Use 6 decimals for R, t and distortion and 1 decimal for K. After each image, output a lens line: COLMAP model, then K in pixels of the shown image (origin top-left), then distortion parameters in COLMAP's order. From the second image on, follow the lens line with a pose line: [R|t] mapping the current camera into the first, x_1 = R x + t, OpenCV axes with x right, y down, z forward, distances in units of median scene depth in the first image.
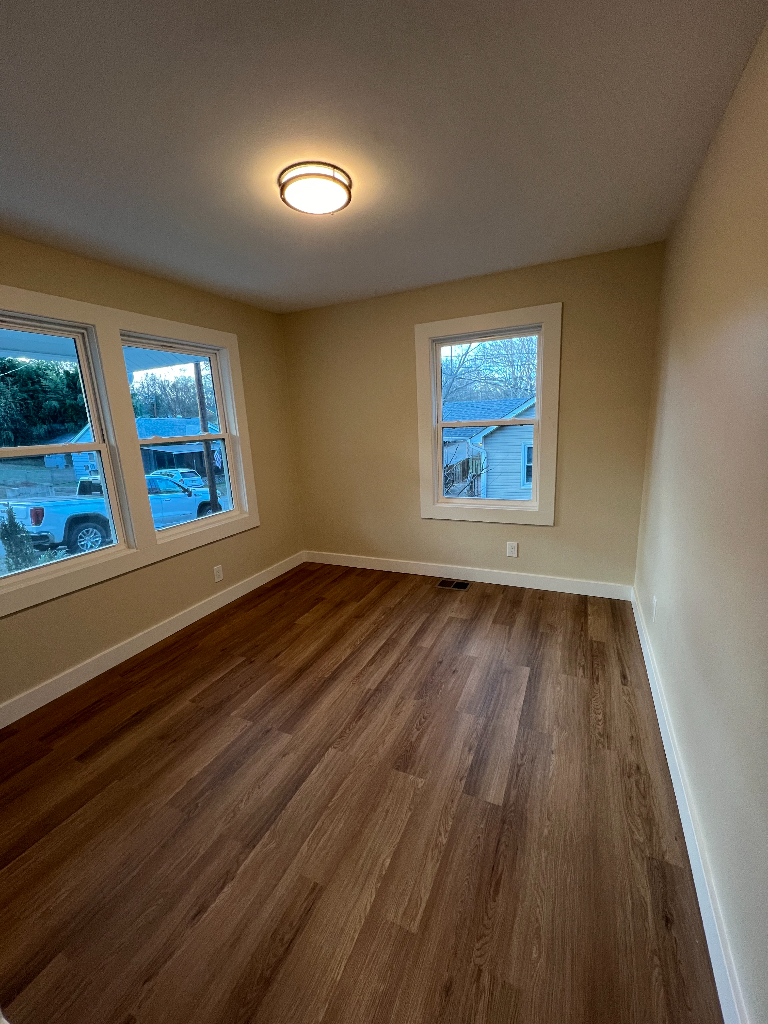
lens RADIAL K [[411.4, 0, 384.0], [0, 411.4, 512.0], [0, 0, 1]] dist [0.005952, -0.000092]
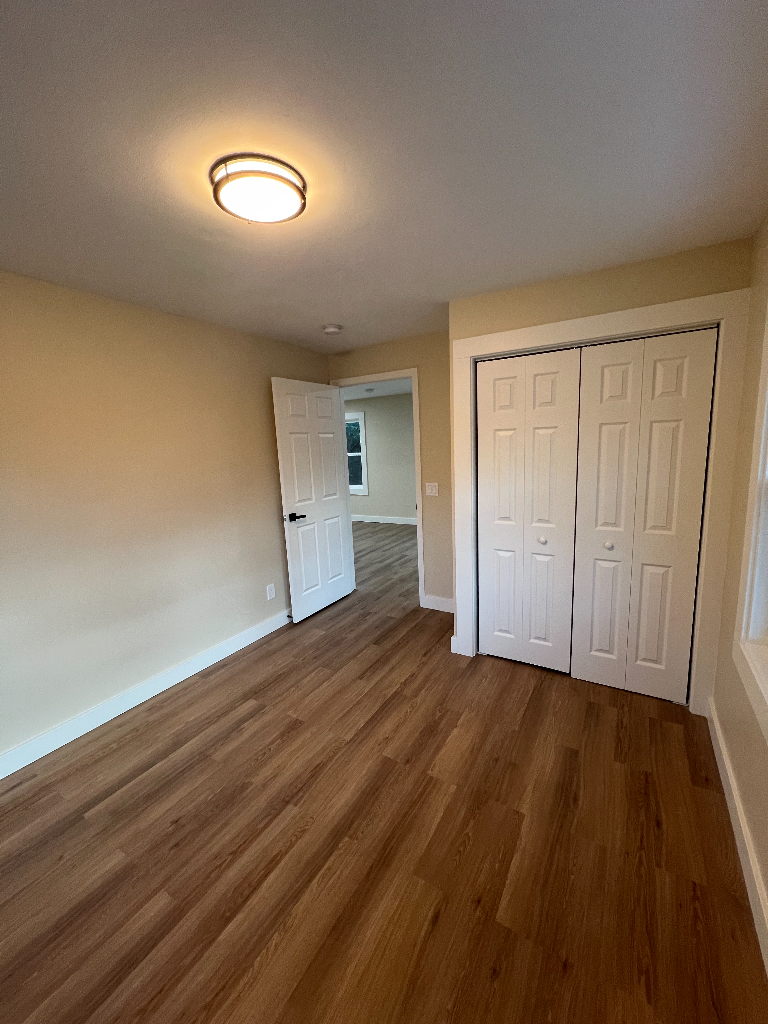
lens RADIAL K [[411.4, 0, 384.0], [0, 411.4, 512.0], [0, 0, 1]] dist [0.005952, -0.000092]
pose [[-0.990295, 0.075363, 0.116775, -0.386763], [0.114222, 0.920000, 0.374904, -0.426081], [-0.079180, 0.384604, -0.919680, 1.692853]]
